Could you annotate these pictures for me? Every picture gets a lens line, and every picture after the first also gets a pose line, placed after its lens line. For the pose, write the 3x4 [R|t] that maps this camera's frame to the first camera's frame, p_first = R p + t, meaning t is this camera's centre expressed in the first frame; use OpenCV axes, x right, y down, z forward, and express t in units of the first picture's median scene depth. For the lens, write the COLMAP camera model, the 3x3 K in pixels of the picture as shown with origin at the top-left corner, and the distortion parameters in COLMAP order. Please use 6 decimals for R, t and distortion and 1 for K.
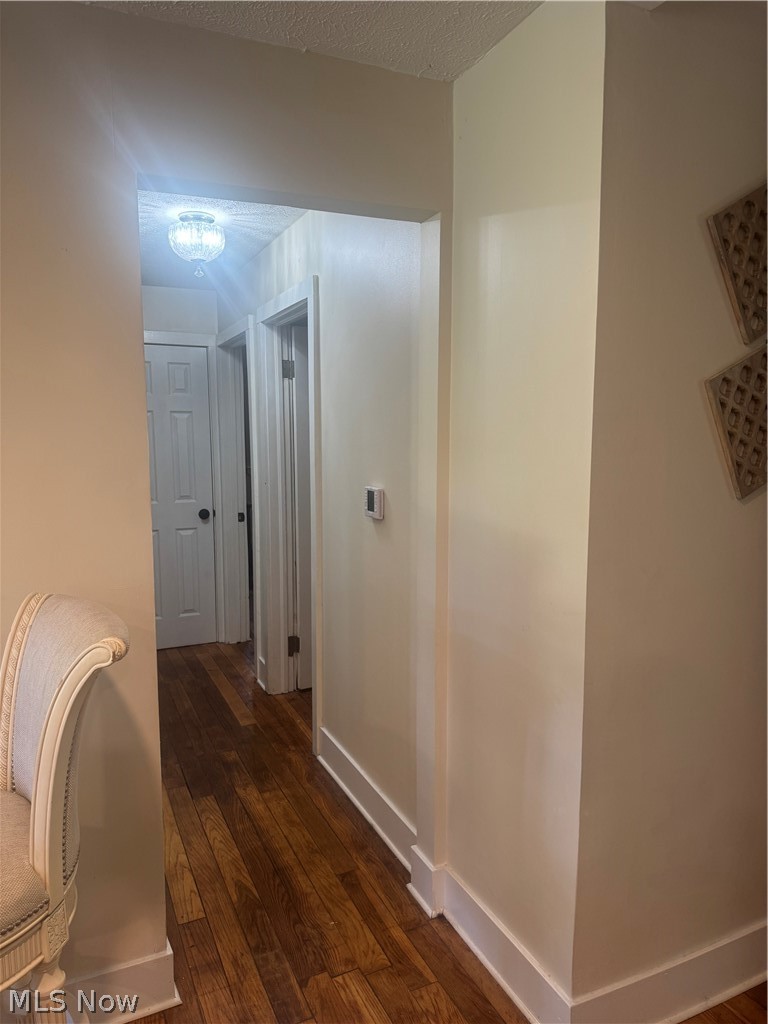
lens RADIAL K [[728.5, 0, 385.0], [0, 728.5, 512.7], [0, 0, 1]] dist [0.038493, -0.044081]
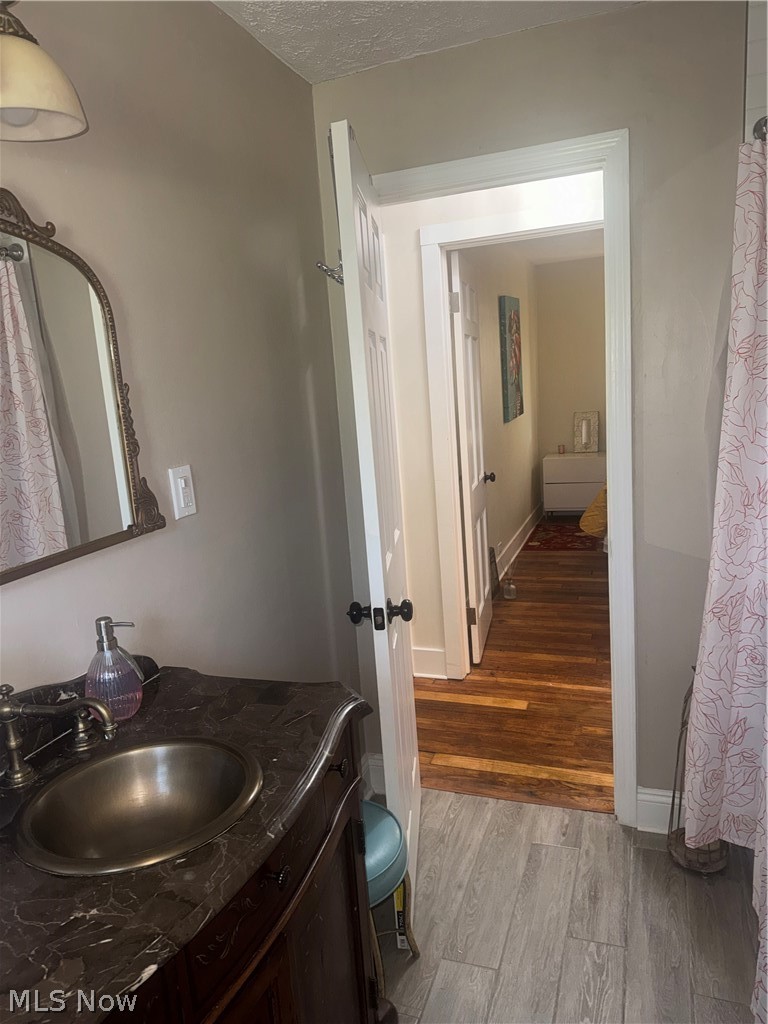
lens RADIAL K [[728.5, 0, 383.2], [0, 728.5, 513.0], [0, 0, 1]] dist [0.038493, -0.044081]
pose [[0.703081, -0.183392, 0.687055, -0.888268], [0.142884, 0.982901, 0.116144, -0.079310], [-0.696607, 0.016510, 0.717263, 0.459035]]
